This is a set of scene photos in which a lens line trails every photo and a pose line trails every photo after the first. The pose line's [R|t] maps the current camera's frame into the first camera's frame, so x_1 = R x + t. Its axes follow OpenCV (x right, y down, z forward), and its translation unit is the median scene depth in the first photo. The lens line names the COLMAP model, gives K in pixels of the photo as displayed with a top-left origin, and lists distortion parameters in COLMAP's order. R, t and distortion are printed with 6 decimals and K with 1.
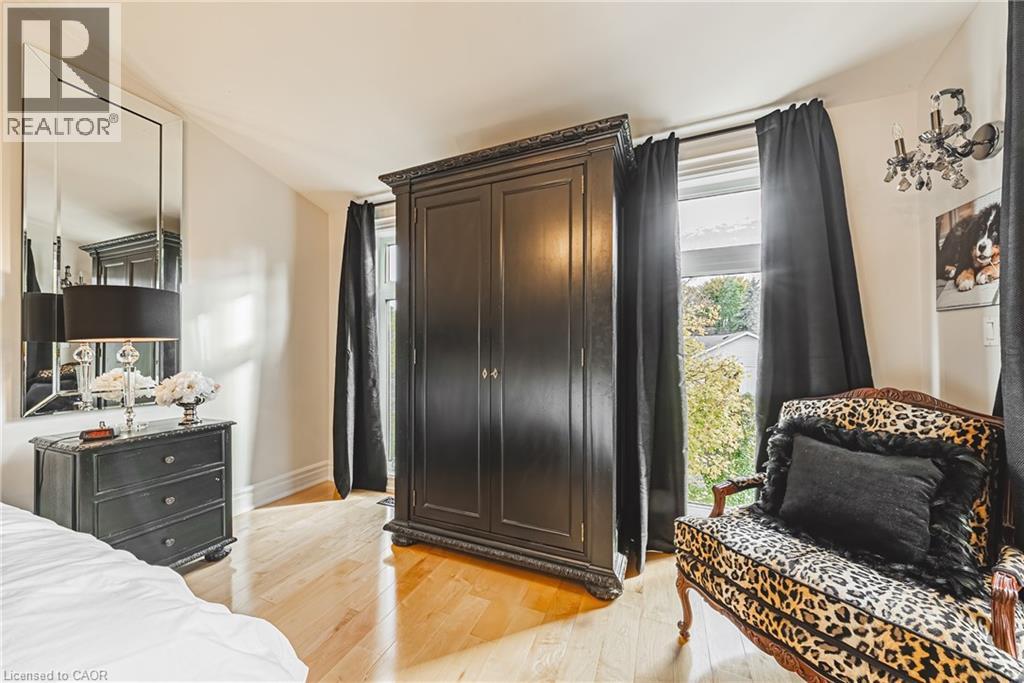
lens RADIAL K [[354.7, 0, 512.0], [0, 354.7, 341.5], [0, 0, 1]] dist [-0.001037, -0.000047]
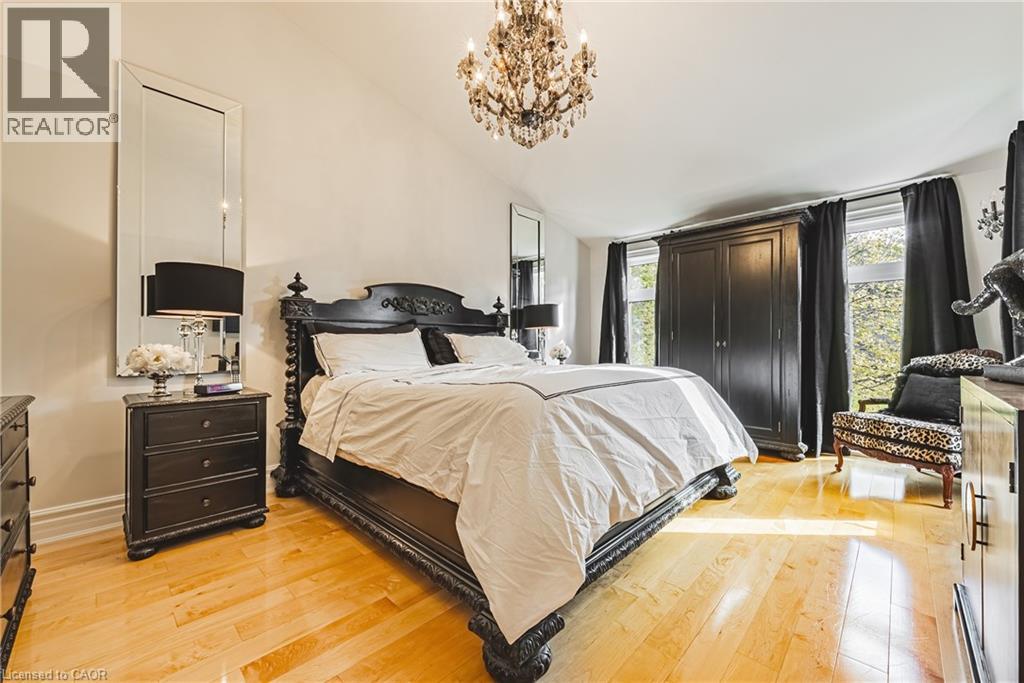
lens RADIAL K [[449.0, 0, 505.5], [0, 449.0, 339.9], [0, 0, 1]] dist [-0.000022, 0.000042]
pose [[0.948176, -0.002338, -0.317736, -0.416624], [0.003451, 0.999990, 0.002940, 0.064217], [0.317726, -0.003884, 0.948175, -1.697791]]
